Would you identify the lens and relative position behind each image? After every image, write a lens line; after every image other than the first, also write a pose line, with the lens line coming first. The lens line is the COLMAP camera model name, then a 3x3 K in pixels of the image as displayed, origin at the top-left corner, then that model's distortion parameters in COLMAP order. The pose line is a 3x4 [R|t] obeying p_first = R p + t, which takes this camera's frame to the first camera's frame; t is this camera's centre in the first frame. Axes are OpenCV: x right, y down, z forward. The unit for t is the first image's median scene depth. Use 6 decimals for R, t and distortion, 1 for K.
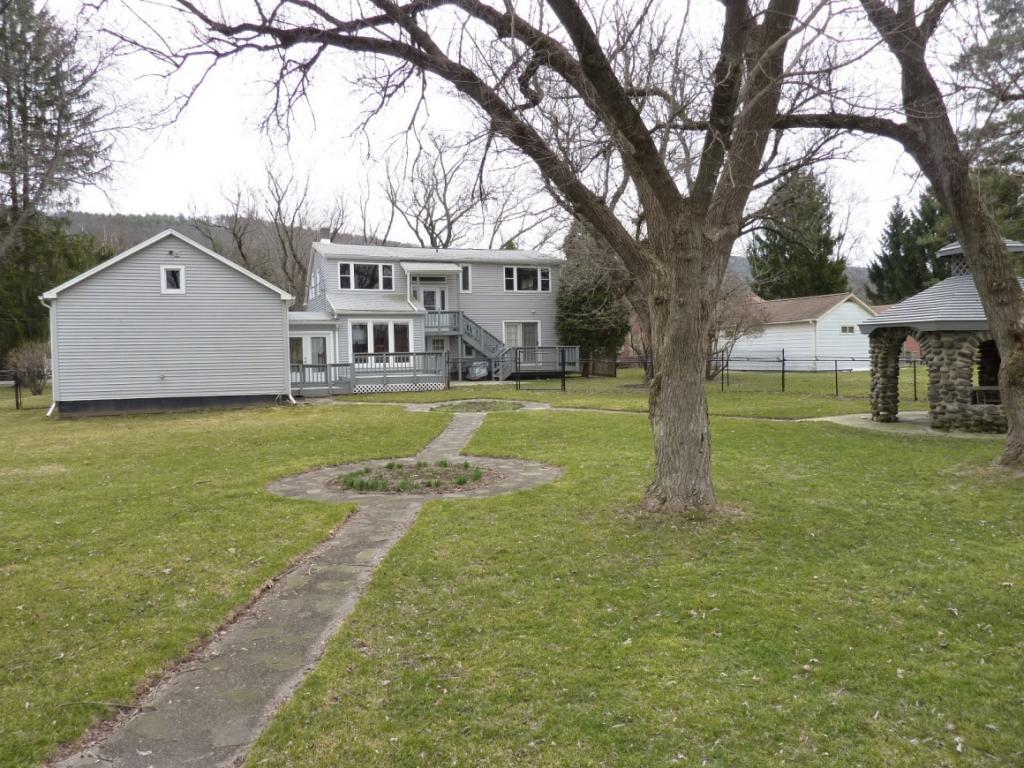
lens RADIAL K [[757.6, 0, 519.1], [0, 757.6, 384.8], [0, 0, 1]] dist [-0.036500, 0.005844]
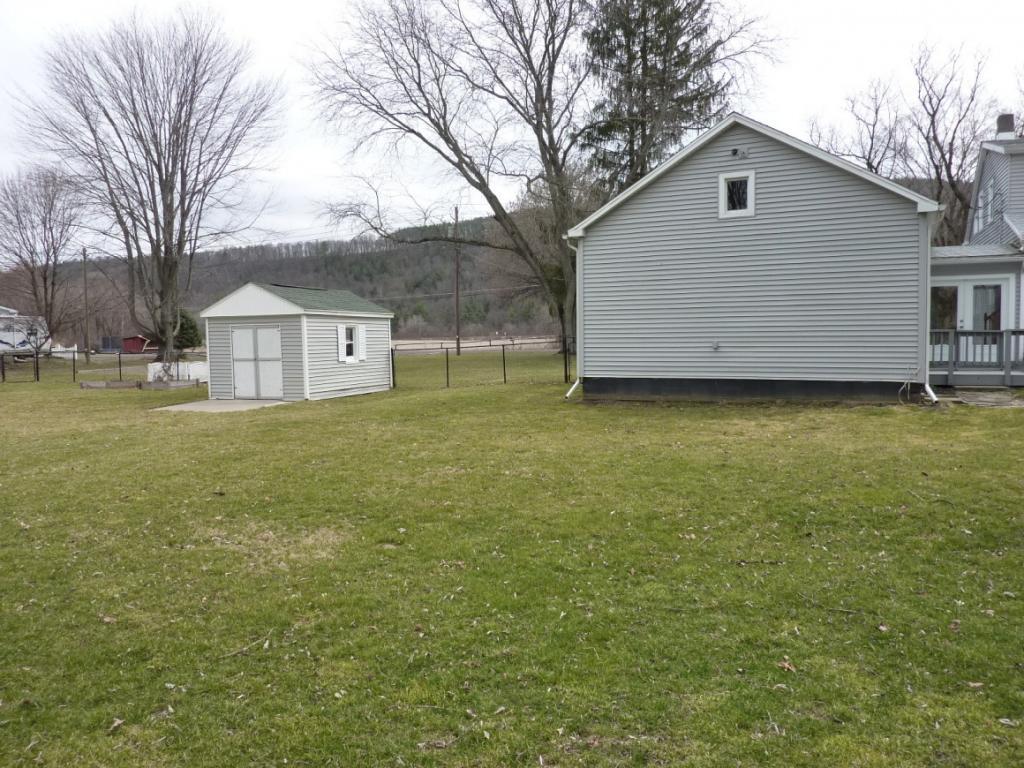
lens RADIAL K [[757.6, 0, 513.0], [0, 757.6, 385.4], [0, 0, 1]] dist [-0.036500, 0.005844]
pose [[0.684869, 0.057442, -0.726398, -0.082127], [-0.026893, 0.998201, 0.053579, -0.005467], [0.728169, -0.017160, 0.685182, 0.296325]]
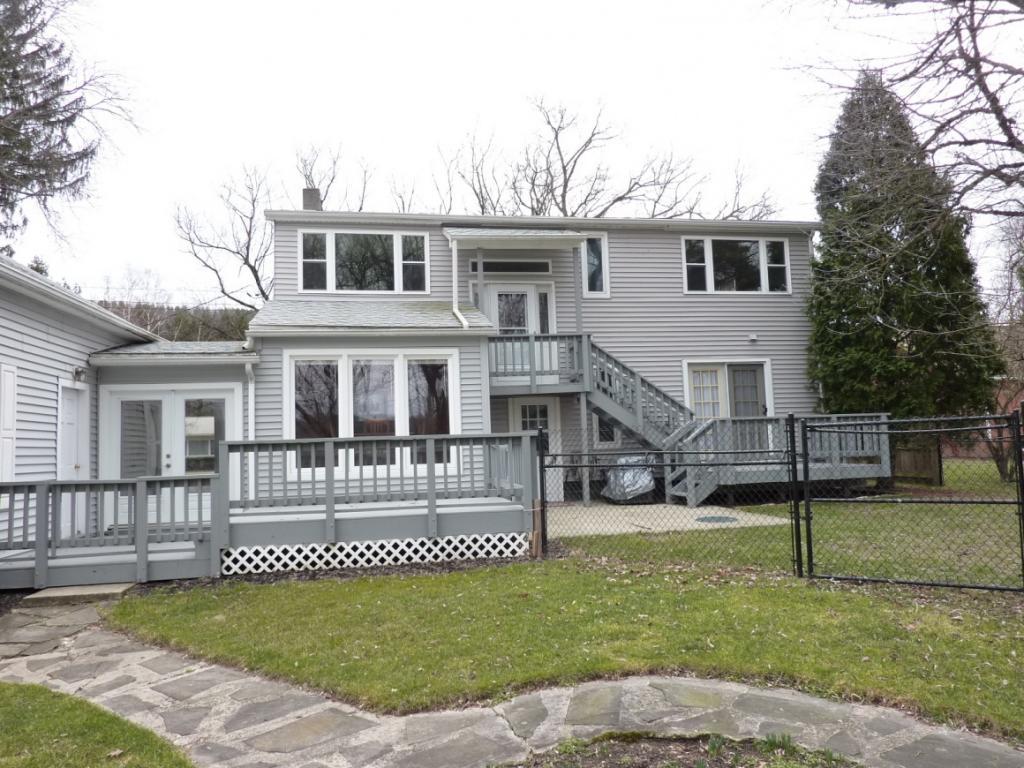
lens RADIAL K [[757.6, 0, 519.1], [0, 757.6, 386.2], [0, 0, 1]] dist [-0.036500, 0.005844]
pose [[0.983487, -0.029647, -0.178533, -0.039602], [0.009652, 0.993679, -0.111841, -0.023437], [0.180720, 0.108271, 0.977557, 0.594866]]
